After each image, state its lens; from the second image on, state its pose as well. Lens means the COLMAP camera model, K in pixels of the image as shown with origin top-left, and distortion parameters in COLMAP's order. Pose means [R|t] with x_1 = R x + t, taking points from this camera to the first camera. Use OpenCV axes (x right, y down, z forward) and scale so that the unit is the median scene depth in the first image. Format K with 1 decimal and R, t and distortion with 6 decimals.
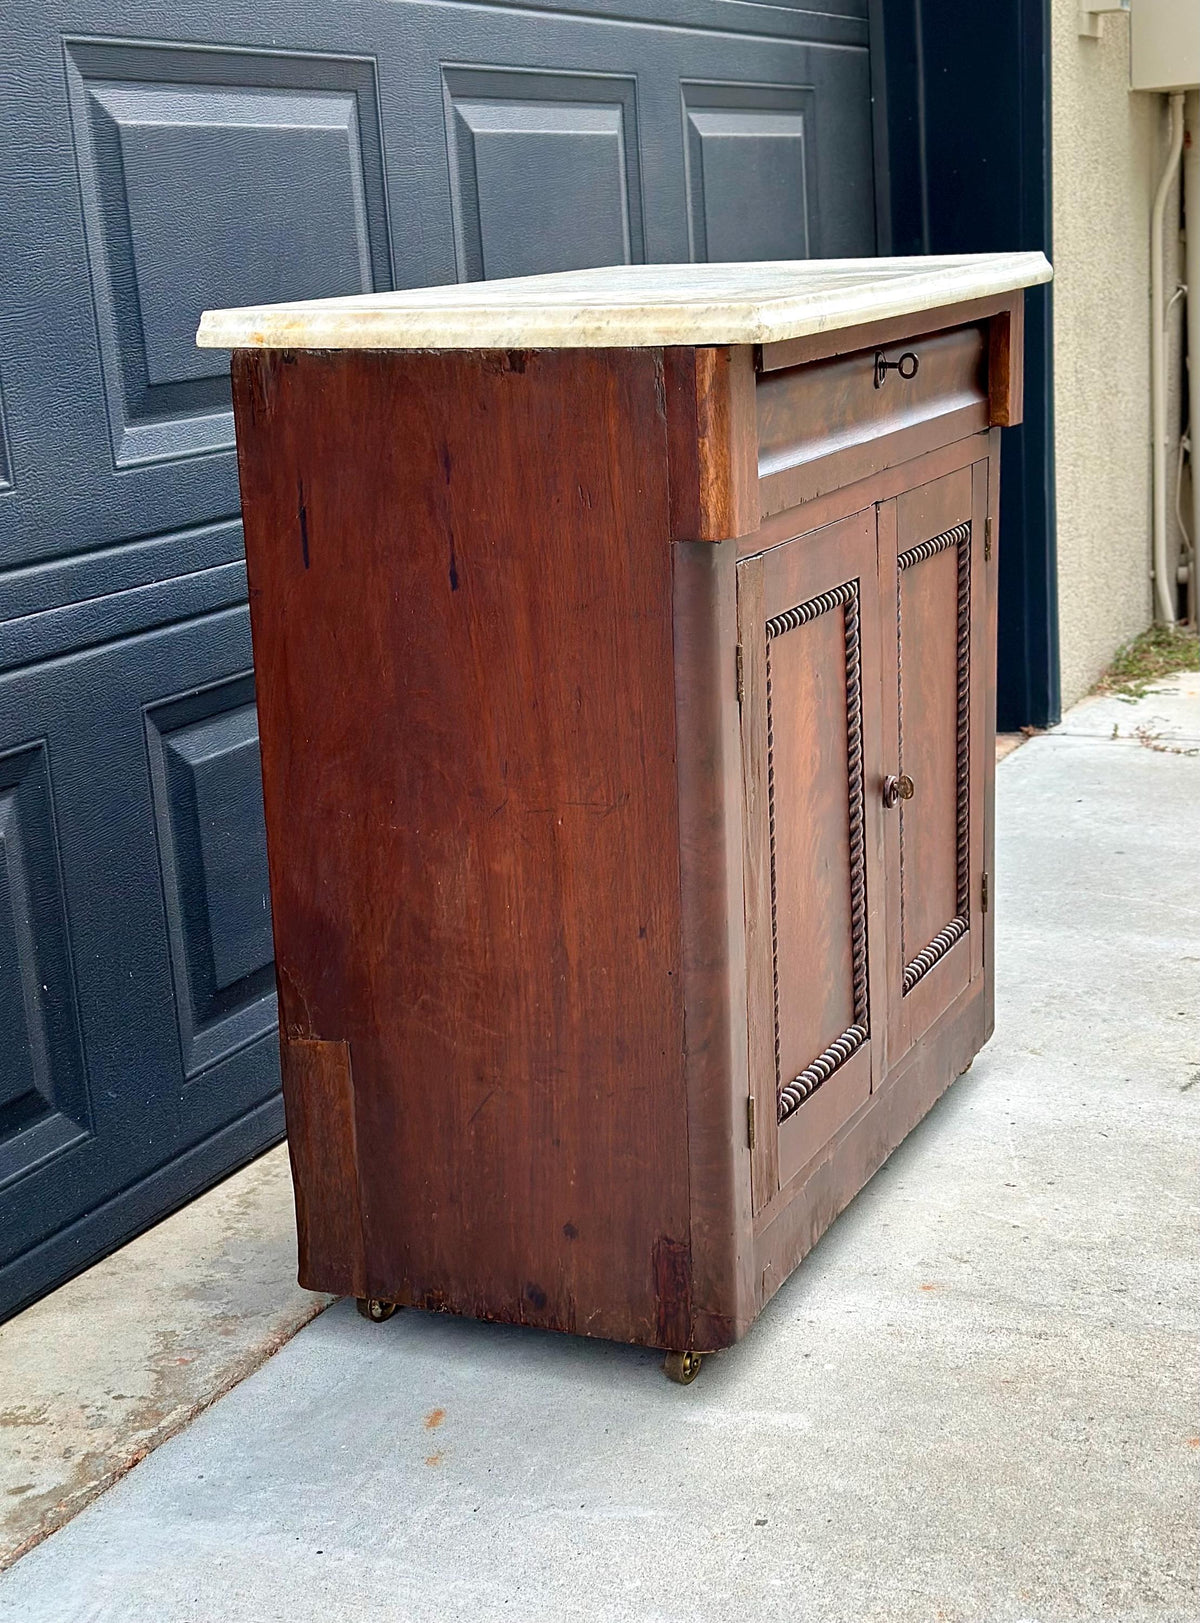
lens RADIAL K [[2433.4, 0, 549.7], [0, 2433.4, 867.6], [0, 0, 1]] dist [0.136466, 0.000000]
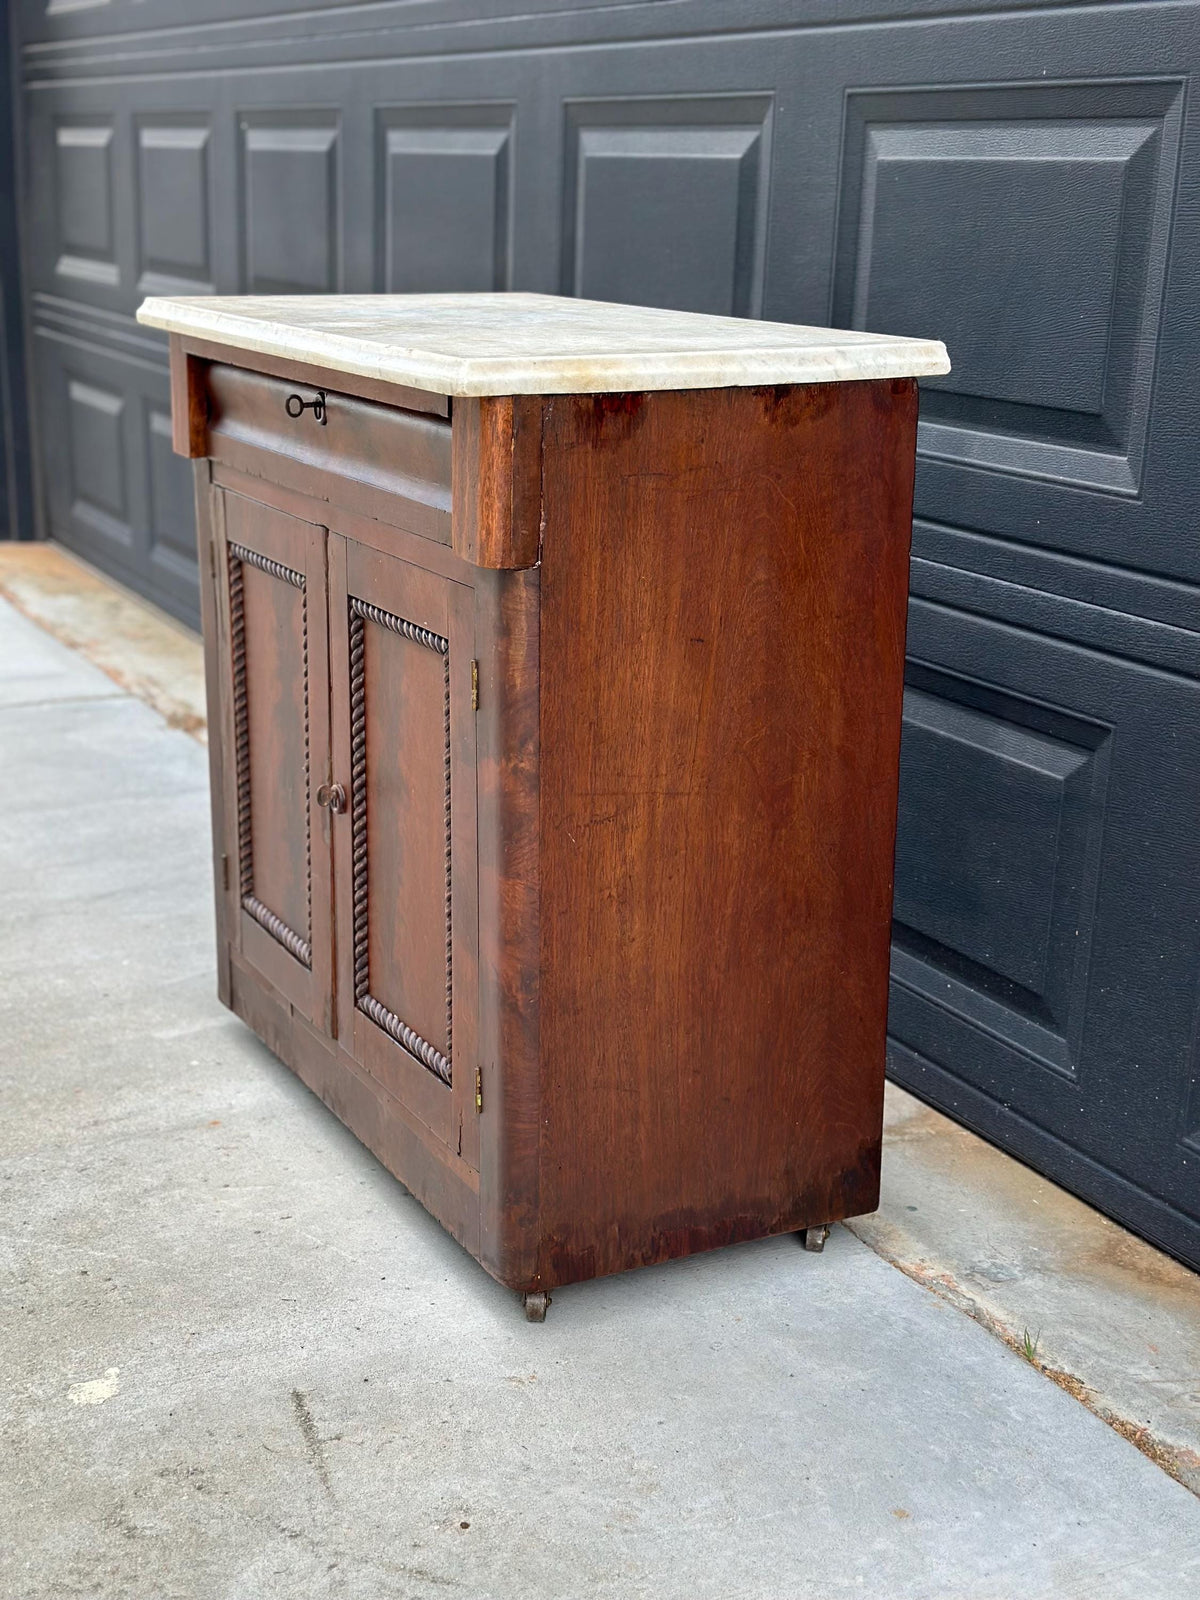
lens RADIAL K [[2263.7, 0, 609.0], [0, 2263.7, 806.7], [0, 0, 1]] dist [0.125465, 0.000000]
pose [[-0.609068, 0.251661, -0.752132, 0.889530], [-0.193924, 0.872285, 0.448901, -0.542928], [0.769045, 0.419267, -0.482478, 1.701492]]
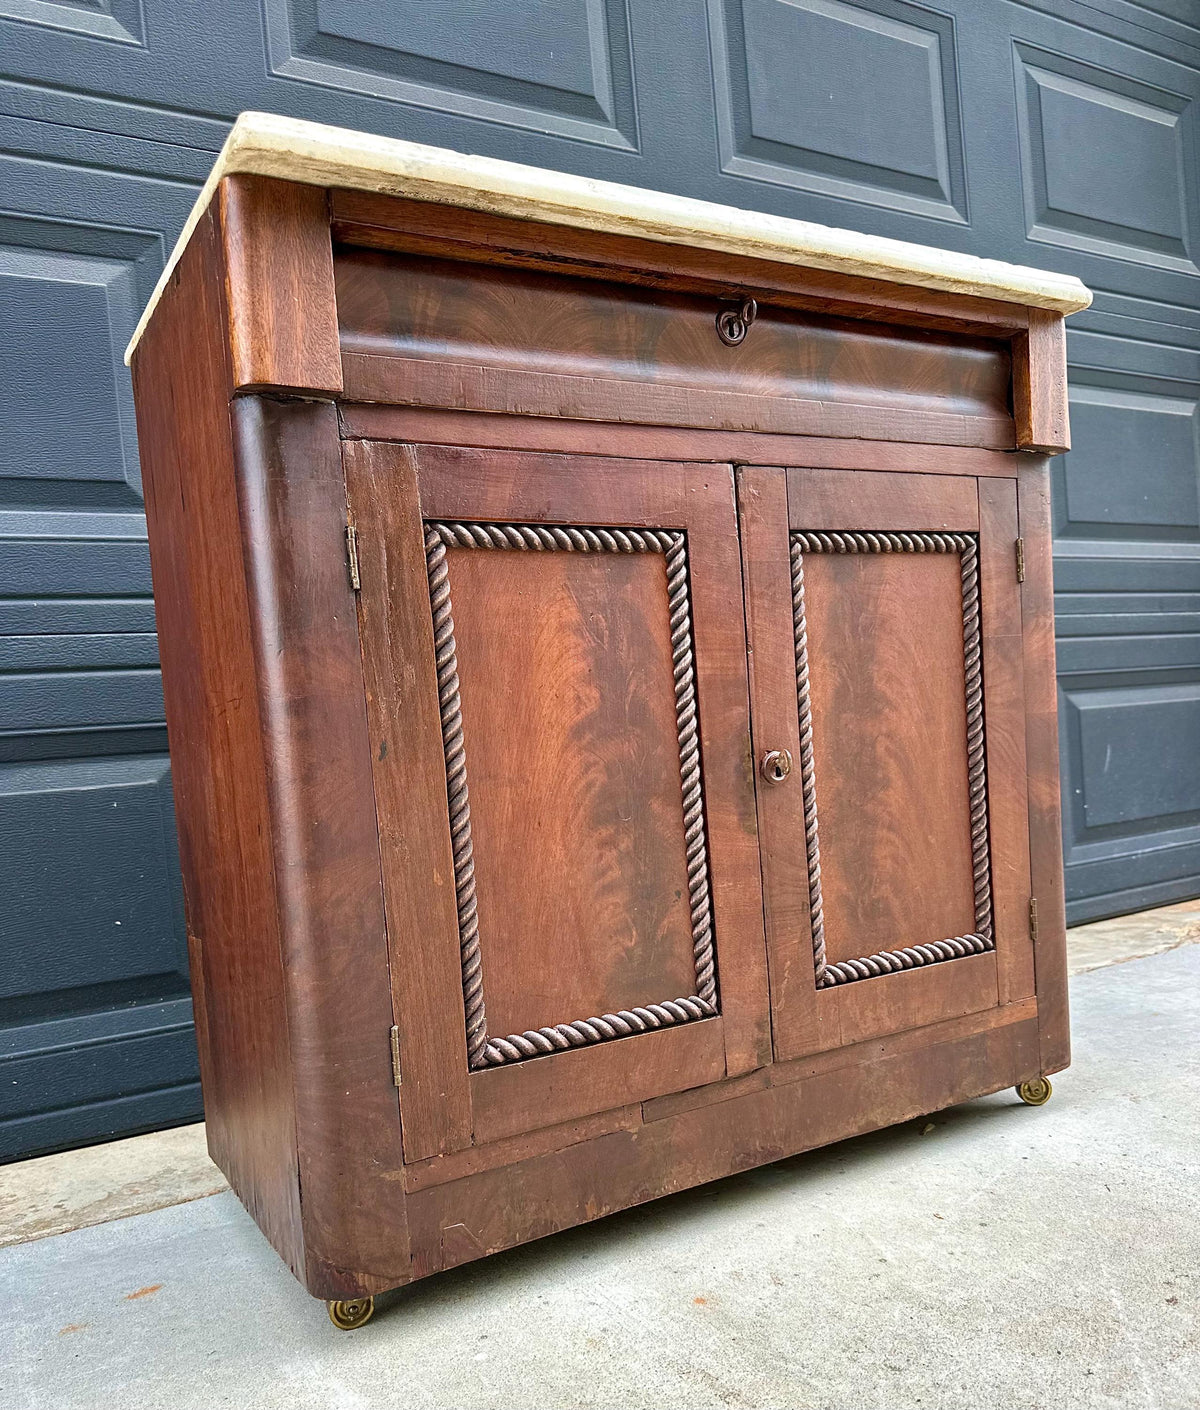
lens RADIAL K [[1101.5, 0, 587.8], [0, 1101.5, 818.4], [0, 0, 1]] dist [0.086857, -0.085983]
pose [[0.813629, 0.029839, -0.580617, 0.363221], [-0.113742, 0.987553, -0.108636, 0.049246], [0.570149, 0.154430, 0.806896, 0.646305]]
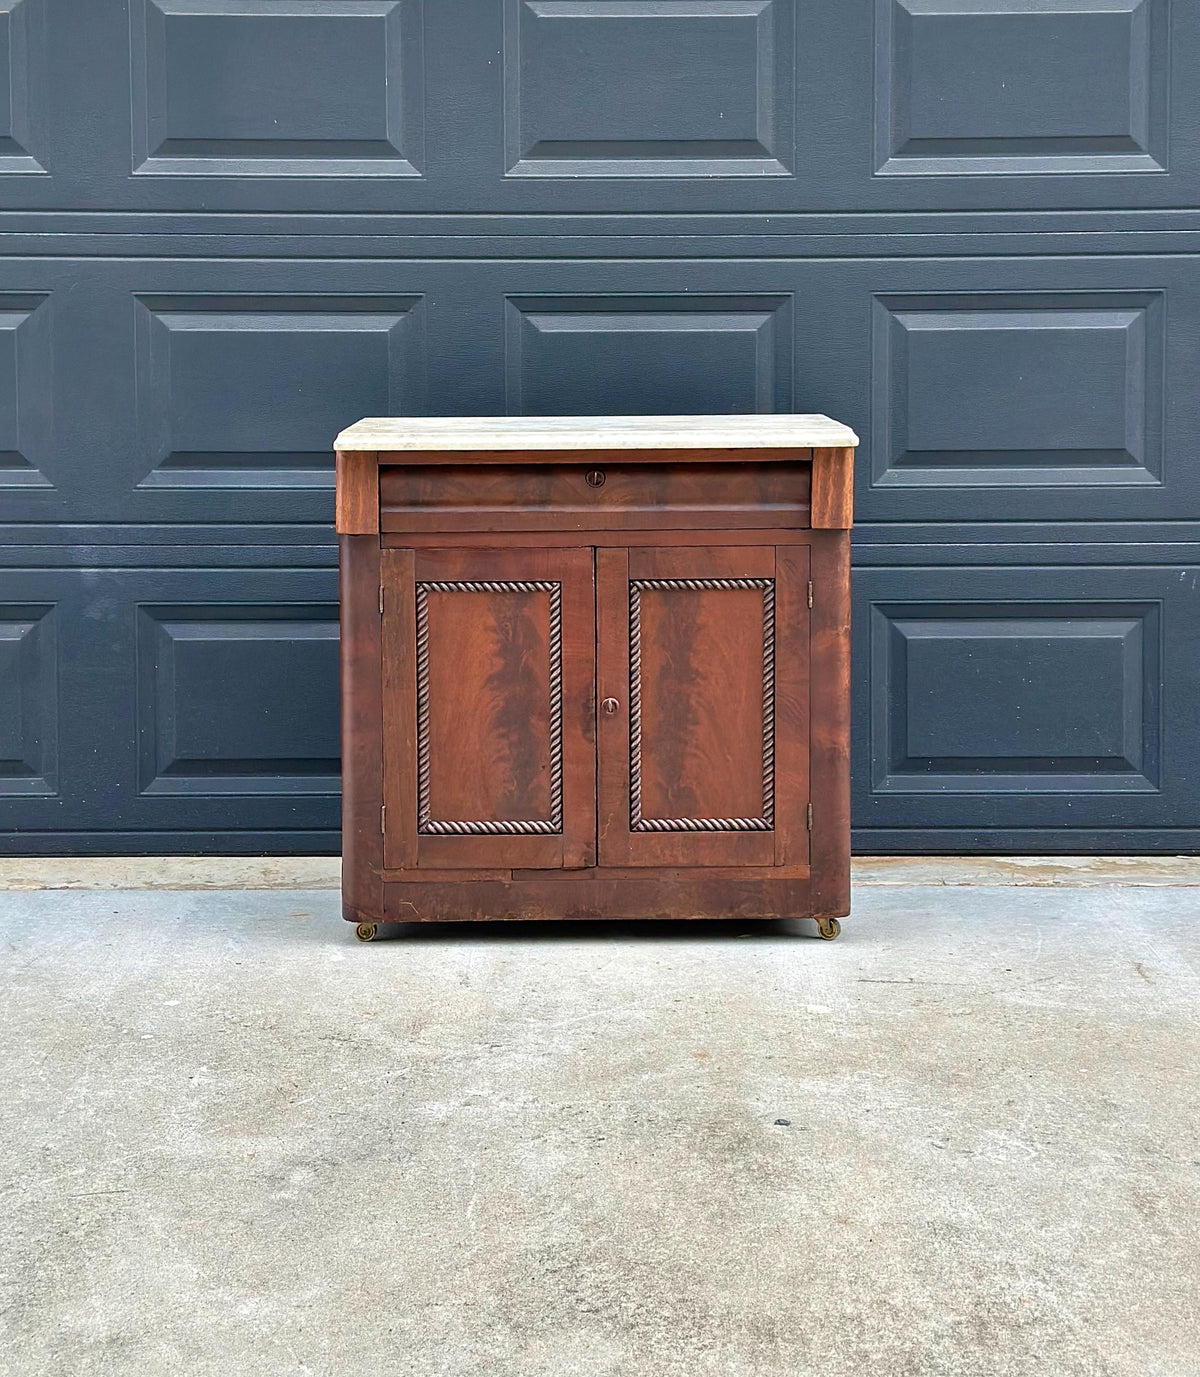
lens RADIAL K [[2211.7, 0, 634.9], [0, 2211.7, 554.5], [0, 0, 1]] dist [0.112947, 0.000000]
pose [[0.440345, 0.137604, -0.887221, 1.701340], [-0.249320, 0.968061, 0.026400, -0.202290], [0.862517, 0.209577, 0.460588, 0.258289]]
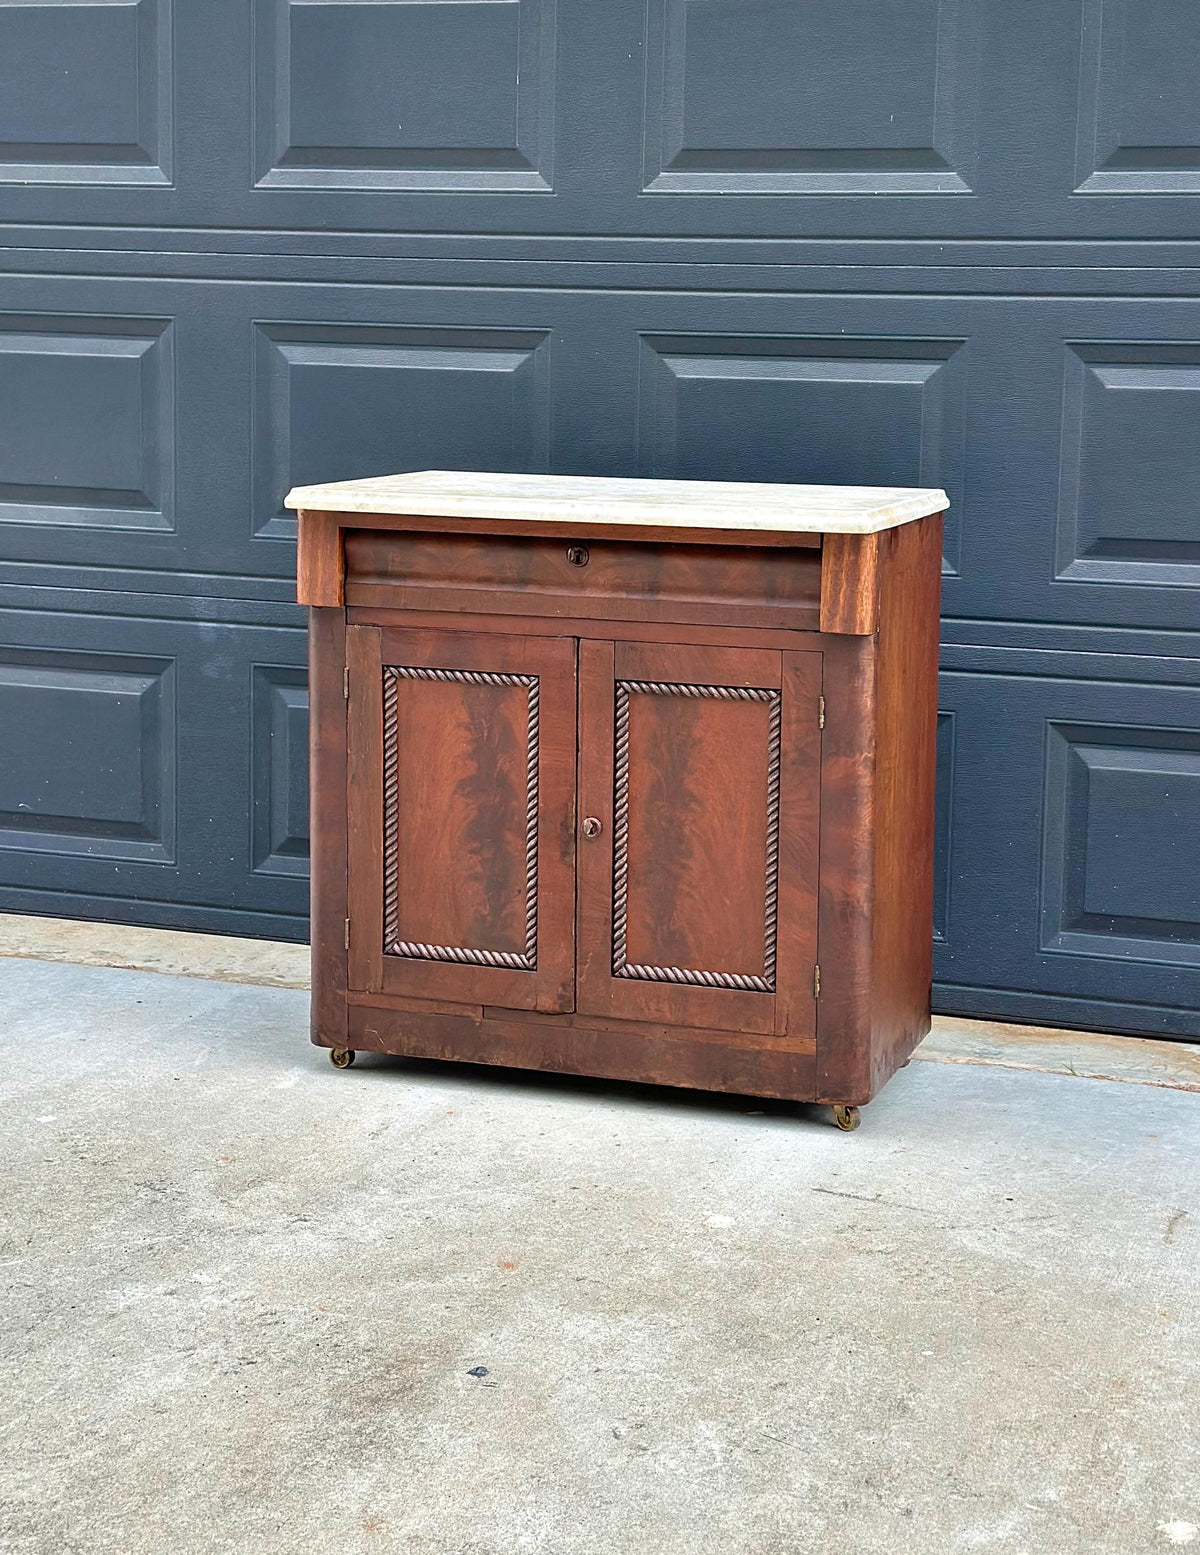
lens RADIAL K [[2363.3, 0, 799.8], [0, 2363.3, 670.3], [0, 0, 1]] dist [0.123168, 0.000000]
pose [[0.143828, 0.188419, -0.971500, 1.691518], [-0.283411, 0.948429, 0.141986, -0.398839], [0.948152, 0.254912, 0.189811, 0.880381]]
